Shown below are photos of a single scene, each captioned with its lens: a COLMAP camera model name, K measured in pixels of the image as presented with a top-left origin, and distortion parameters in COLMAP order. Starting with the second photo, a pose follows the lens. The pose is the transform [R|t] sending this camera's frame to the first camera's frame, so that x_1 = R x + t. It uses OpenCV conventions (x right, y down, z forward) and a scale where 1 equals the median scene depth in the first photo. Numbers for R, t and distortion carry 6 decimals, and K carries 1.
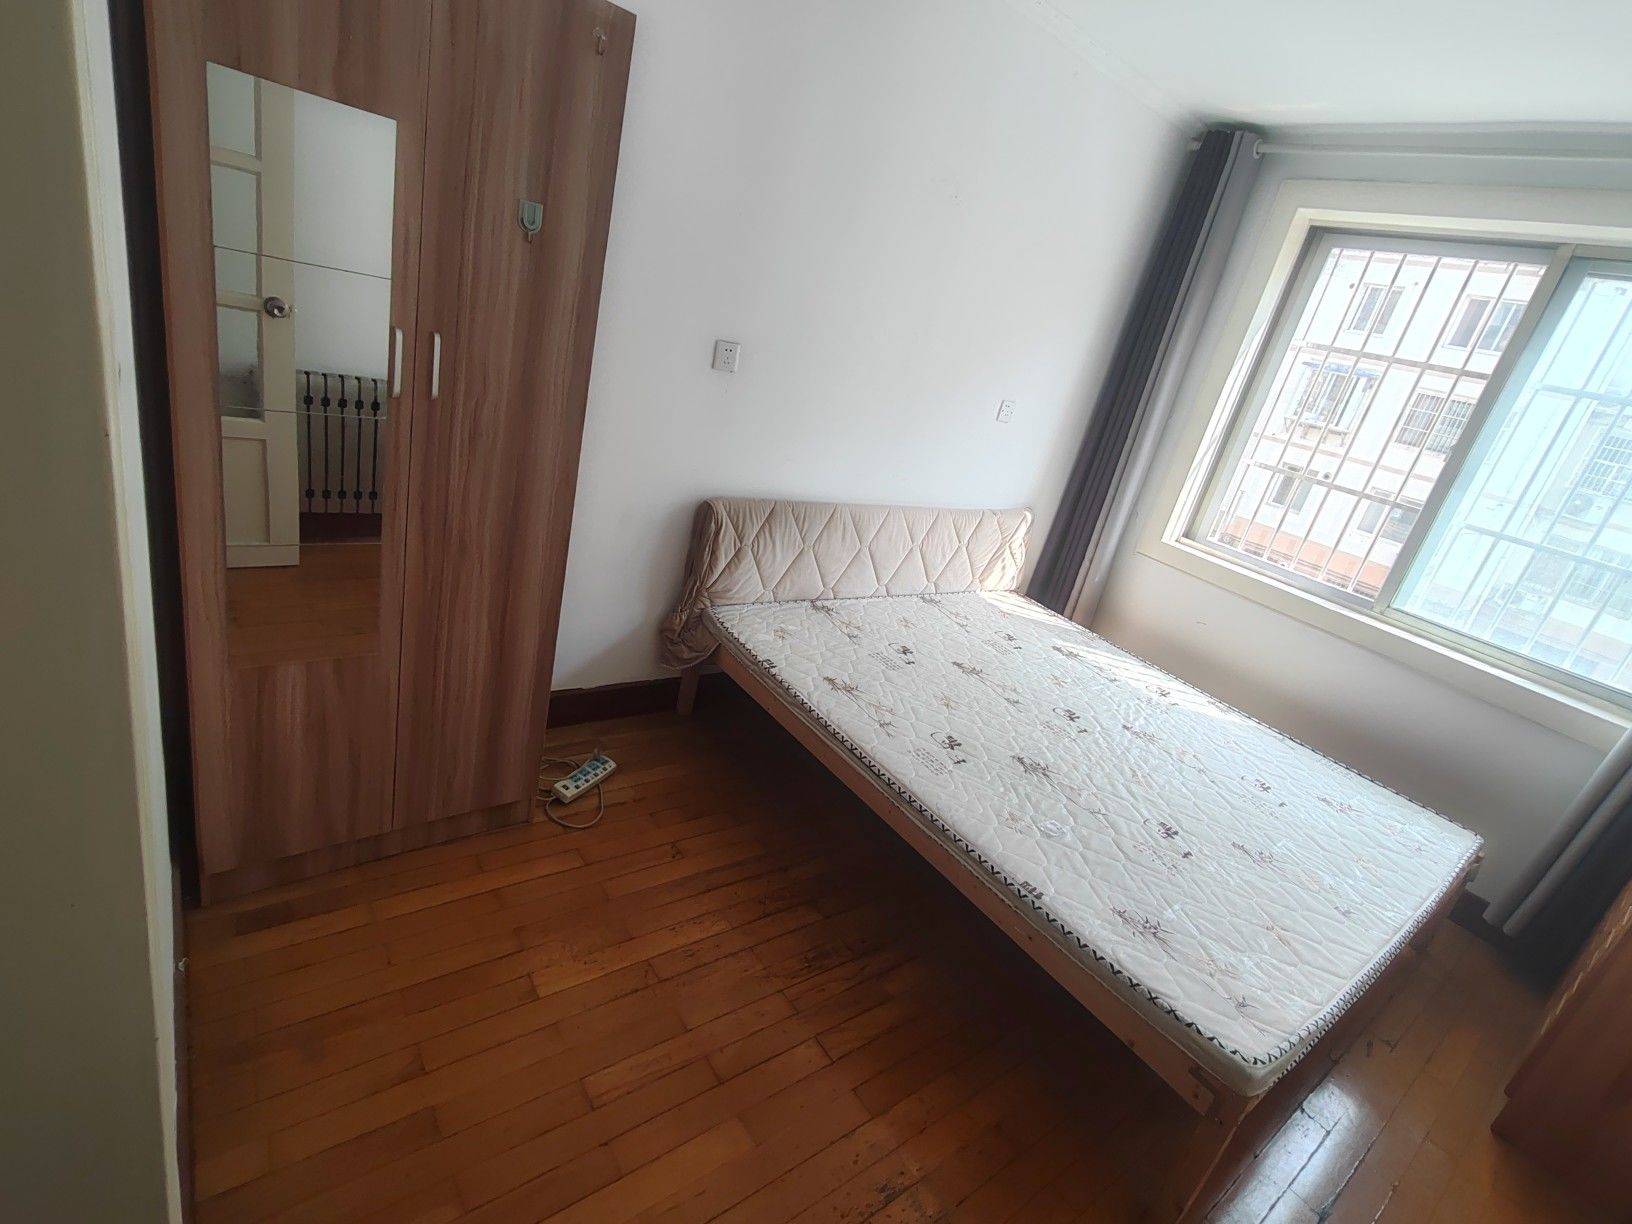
lens RADIAL K [[772.9, 0, 821.3], [0, 772.9, 606.7], [0, 0, 1]] dist [0.001920, -0.000221]
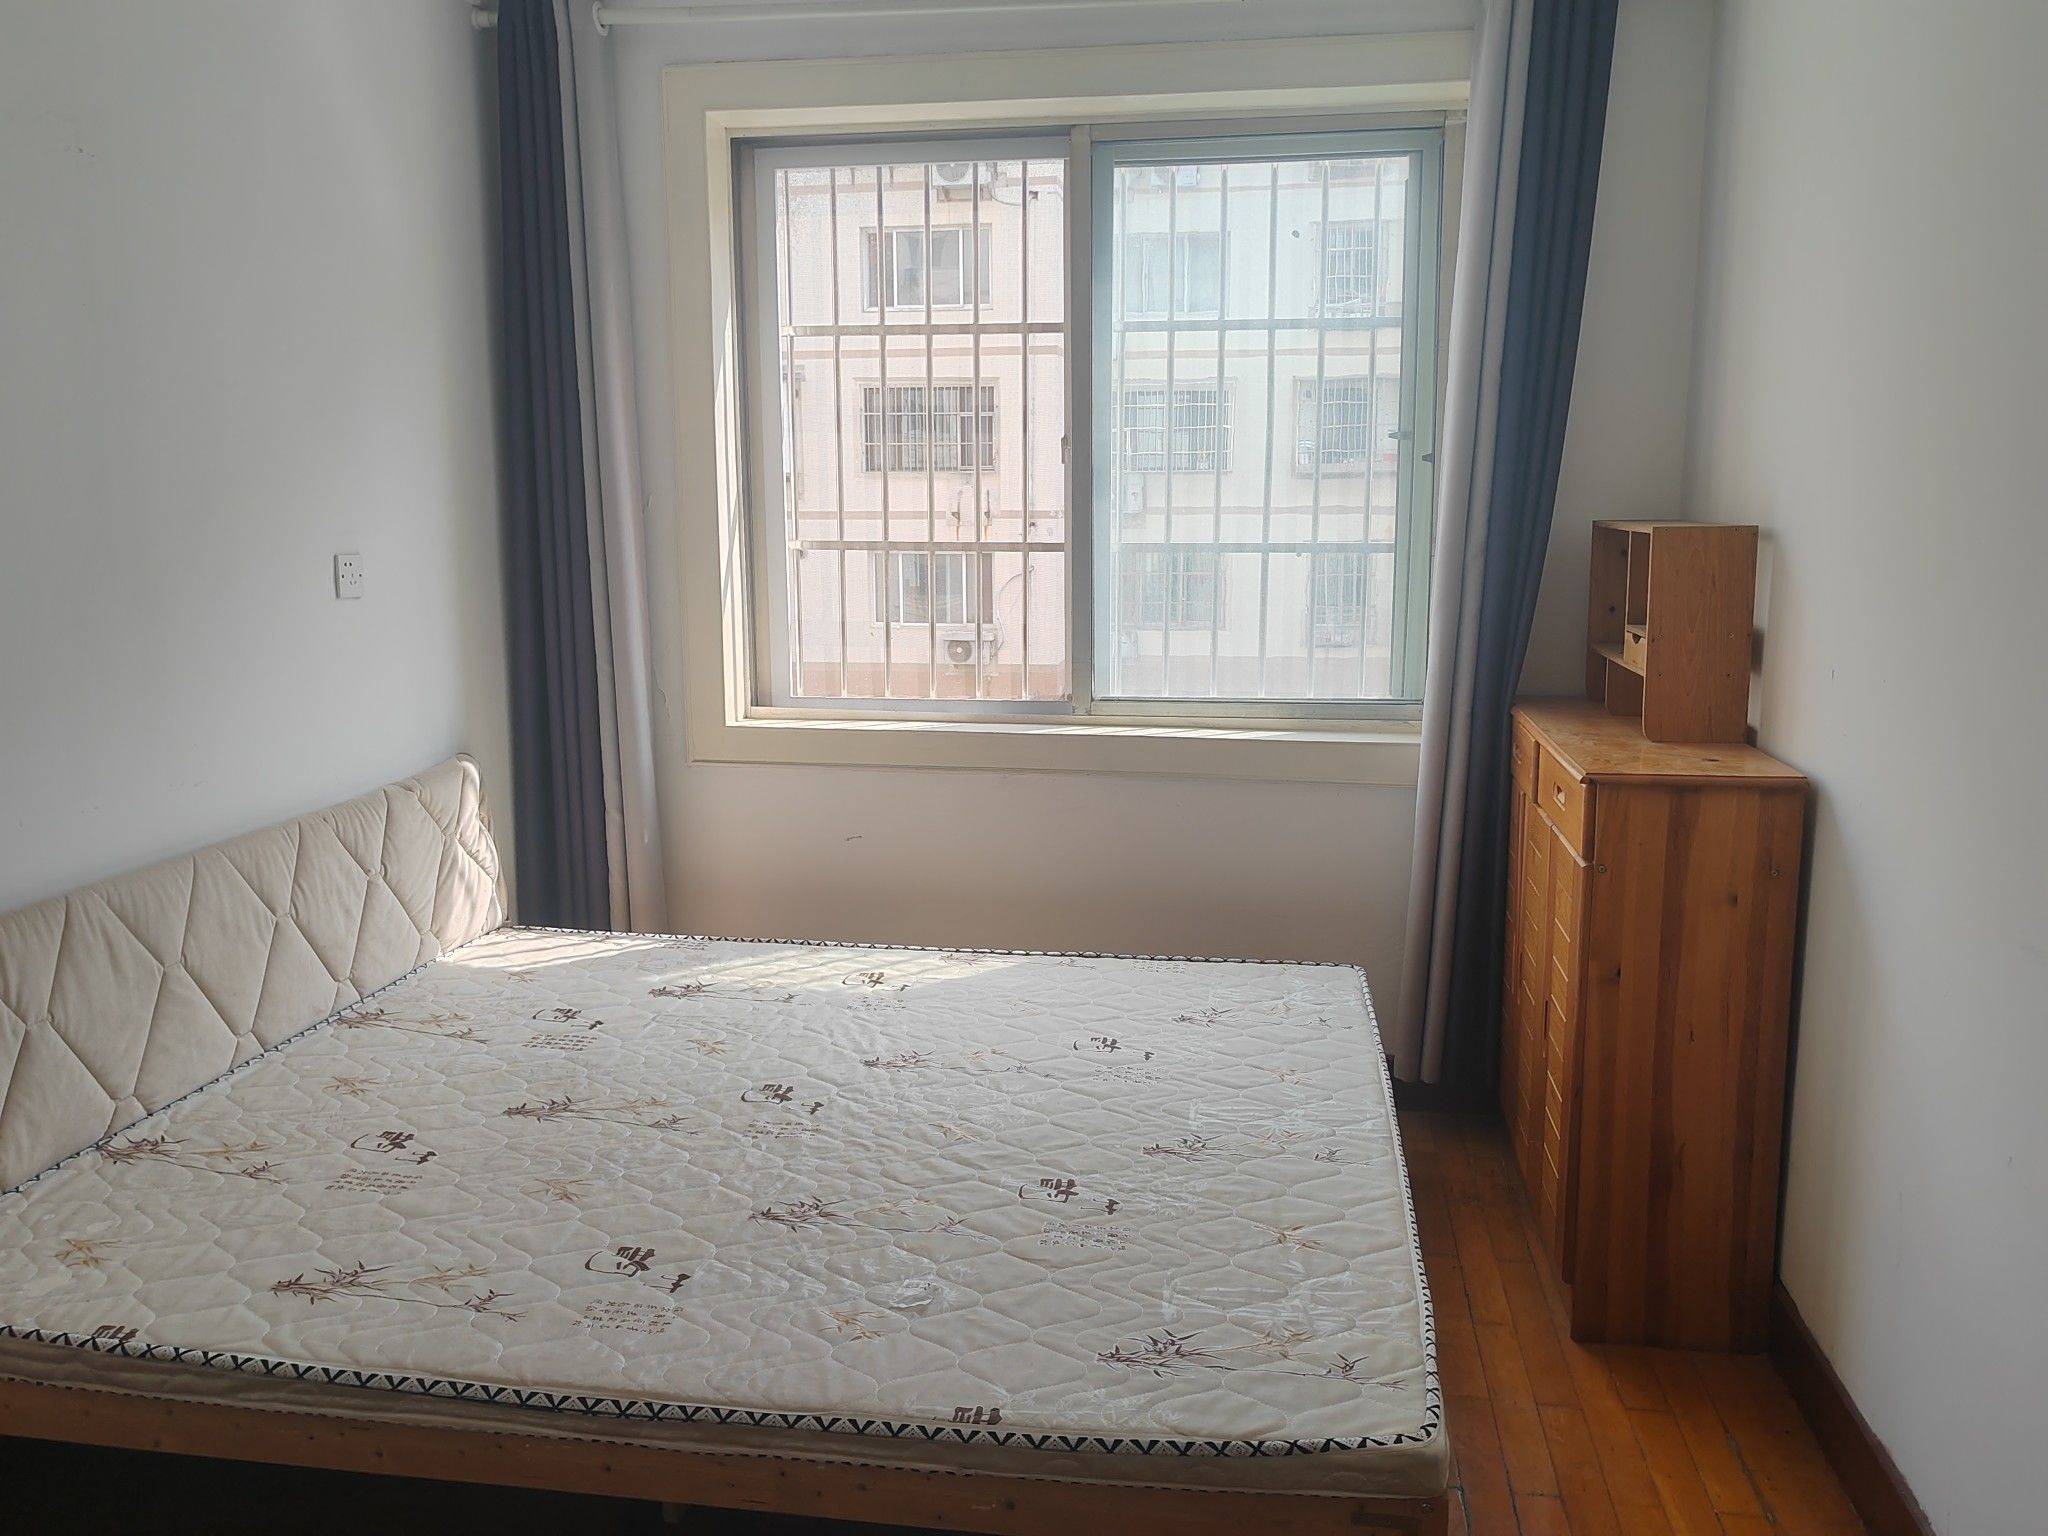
lens RADIAL K [[1585.4, 0, 1024.0], [0, 1585.4, 768.0], [0, 0, 1]] dist [0.008891, 0.002561]
pose [[0.708726, -0.342672, 0.616671, -0.119694], [0.403978, 0.913735, 0.043462, -0.029913], [-0.578367, 0.218319, 0.786020, 0.050378]]
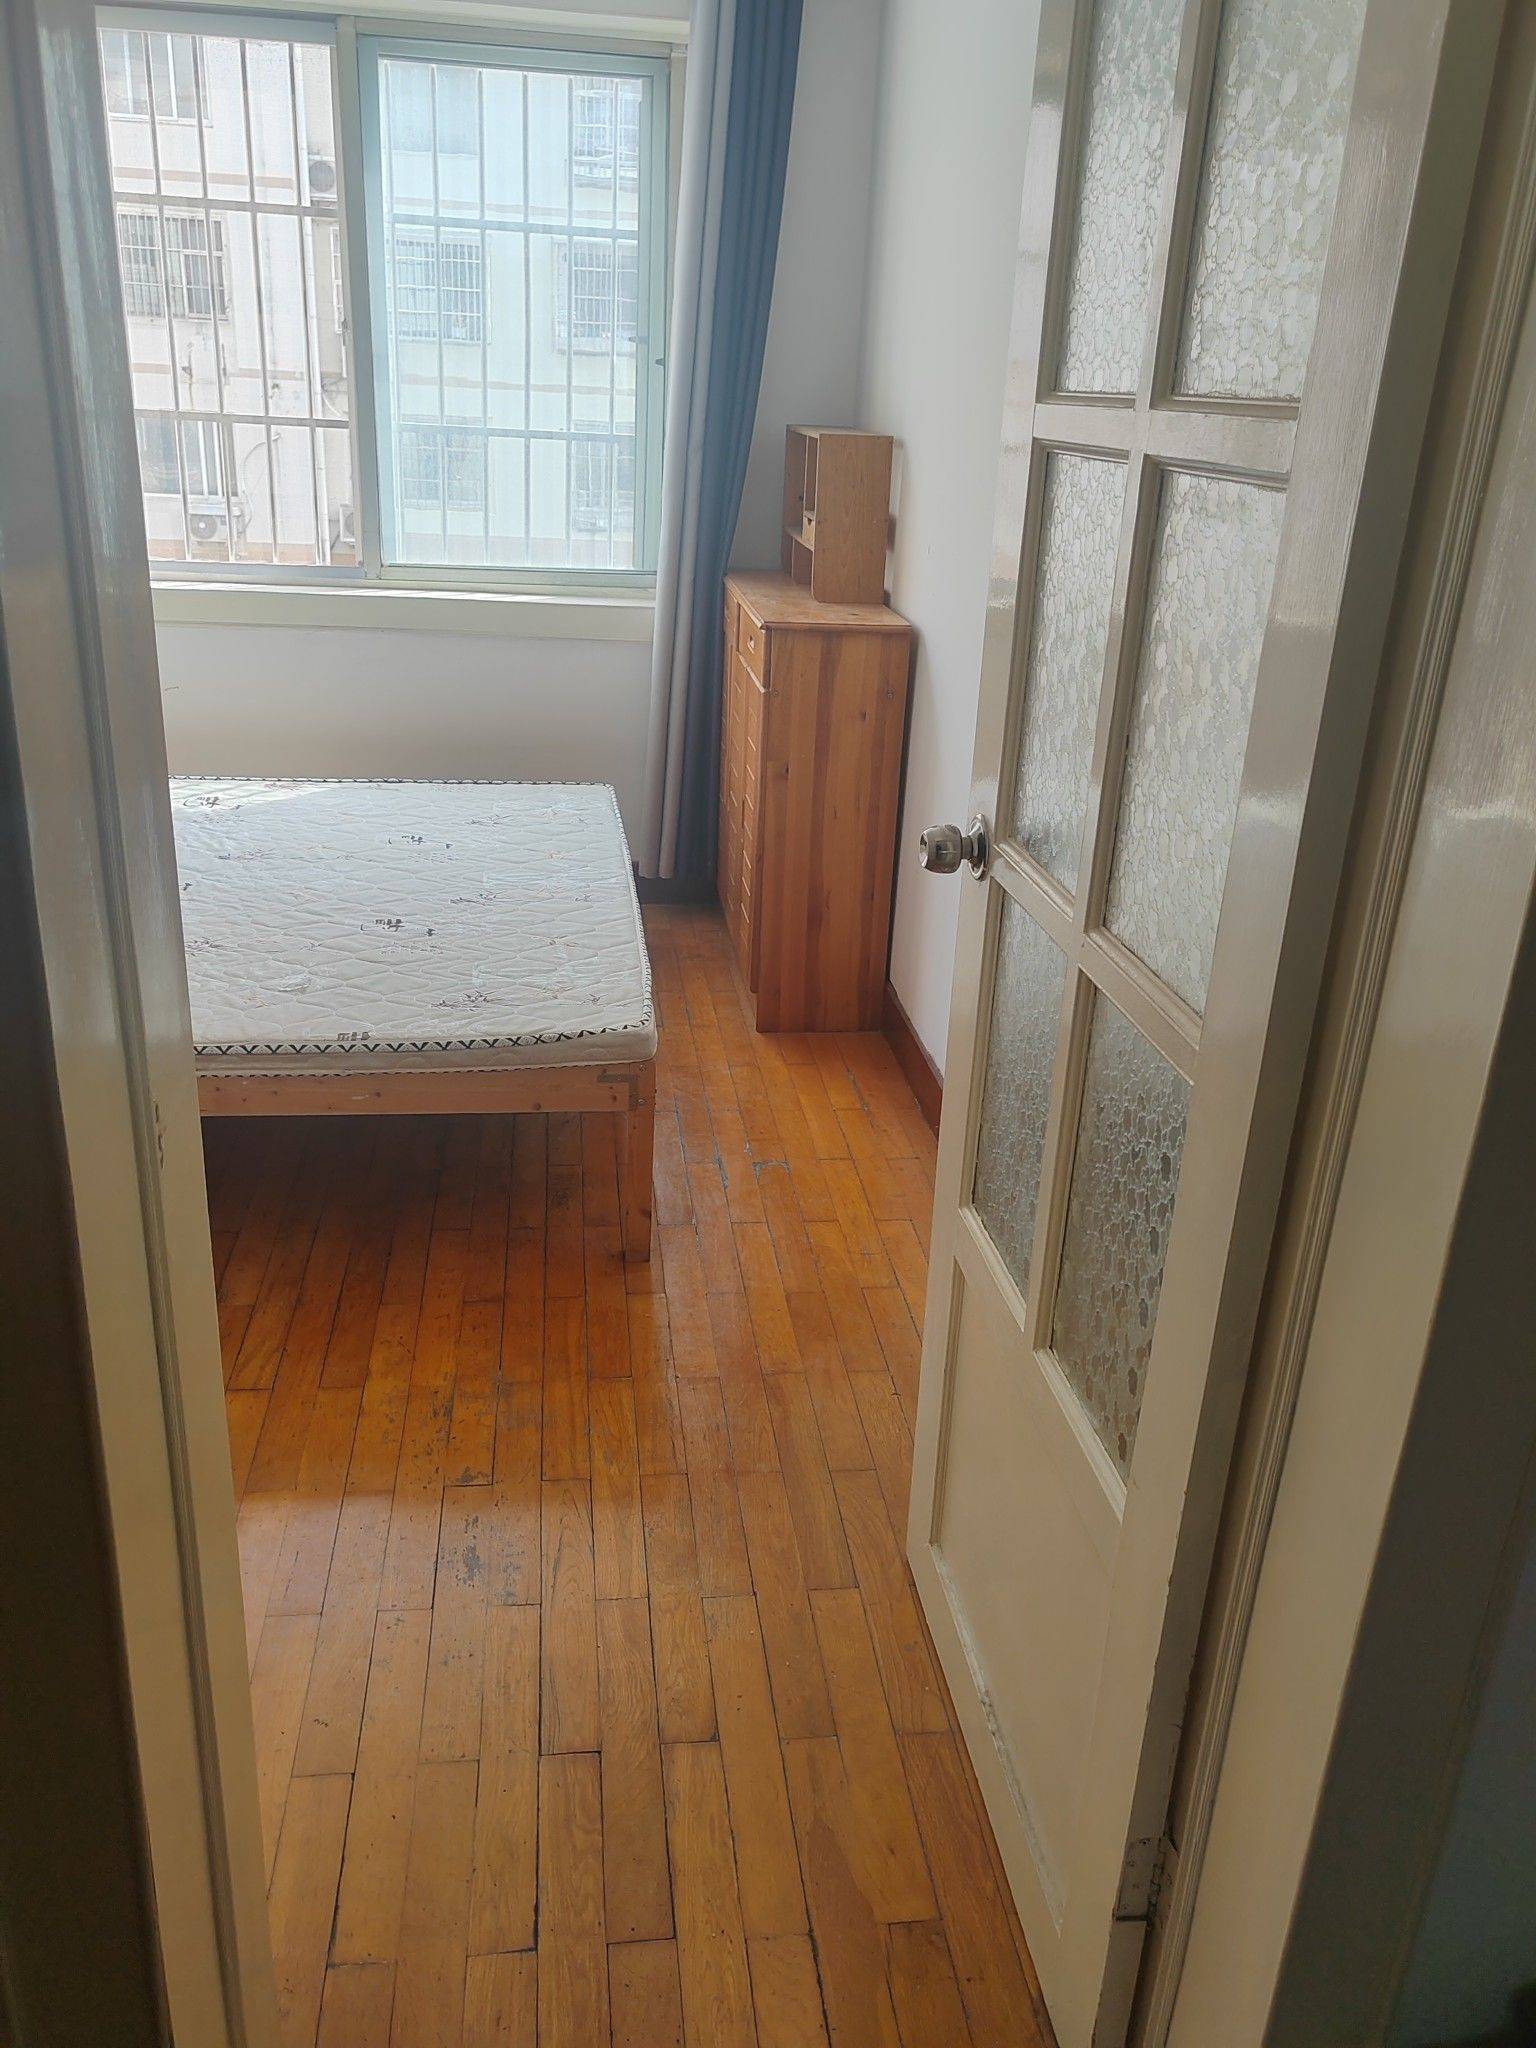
lens RADIAL K [[1585.4, 0, 768.0], [0, 1585.4, 1024.0], [0, 0, 1]] dist [0.008891, 0.002561]
pose [[0.501338, -0.507253, 0.700967, -0.372796], [0.369302, 0.858078, 0.356817, -0.030840], [-0.782481, 0.079982, 0.617517, -0.173399]]
